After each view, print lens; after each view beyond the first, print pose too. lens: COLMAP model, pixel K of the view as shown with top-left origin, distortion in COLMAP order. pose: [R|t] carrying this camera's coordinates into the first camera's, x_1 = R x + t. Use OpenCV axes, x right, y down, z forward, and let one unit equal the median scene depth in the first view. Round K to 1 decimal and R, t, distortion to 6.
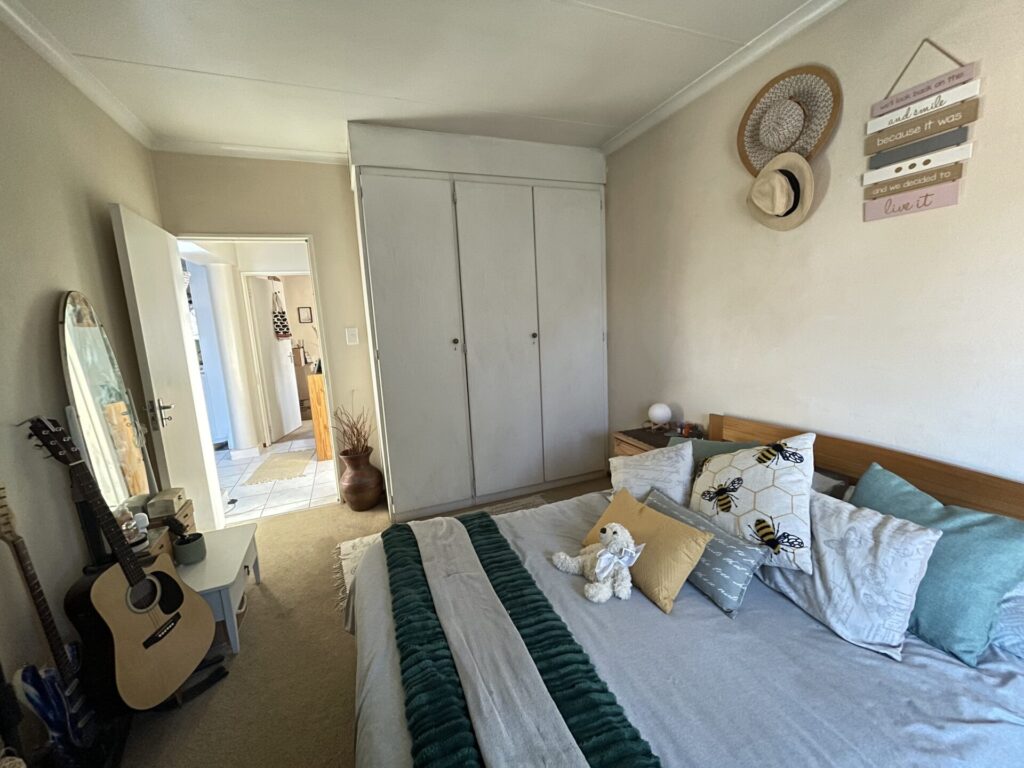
lens RADIAL K [[416.4, 0, 512.0], [0, 416.4, 384.0], [0, 0, 1]] dist [-0.008566, -0.000109]
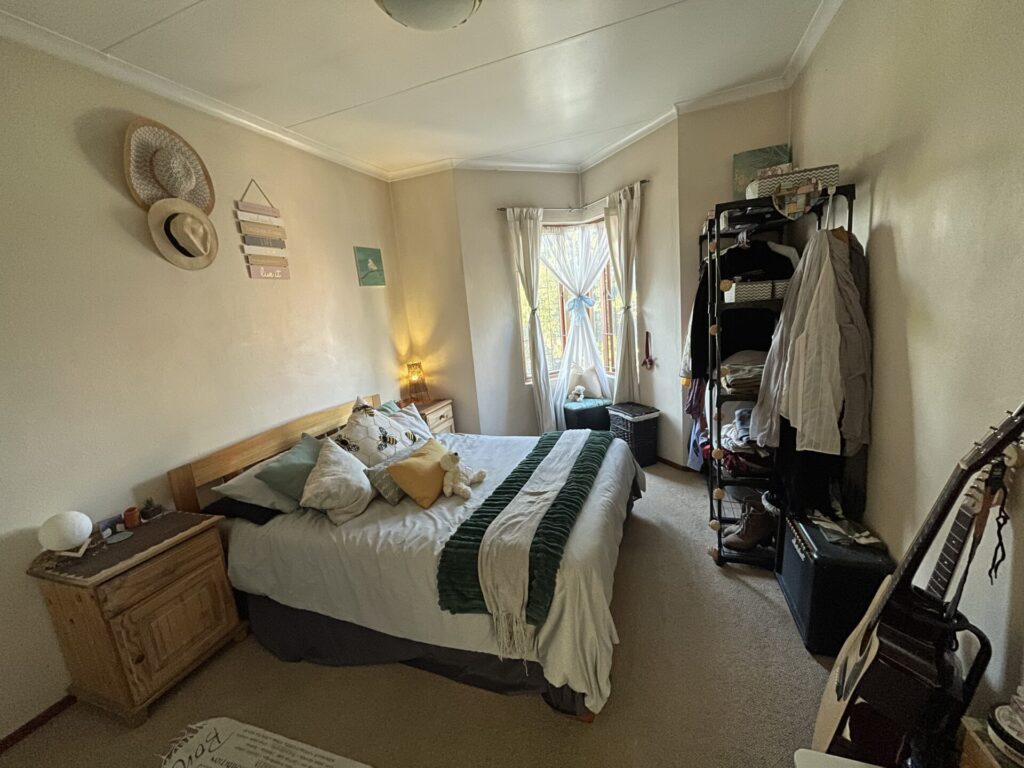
lens RADIAL K [[416.4, 0, 512.0], [0, 416.4, 384.0], [0, 0, 1]] dist [-0.008566, -0.000109]
pose [[-0.742581, -0.004331, 0.669742, -0.934261], [0.233417, 0.935612, 0.264853, -0.243836], [-0.627765, 0.353005, -0.693757, 1.784215]]
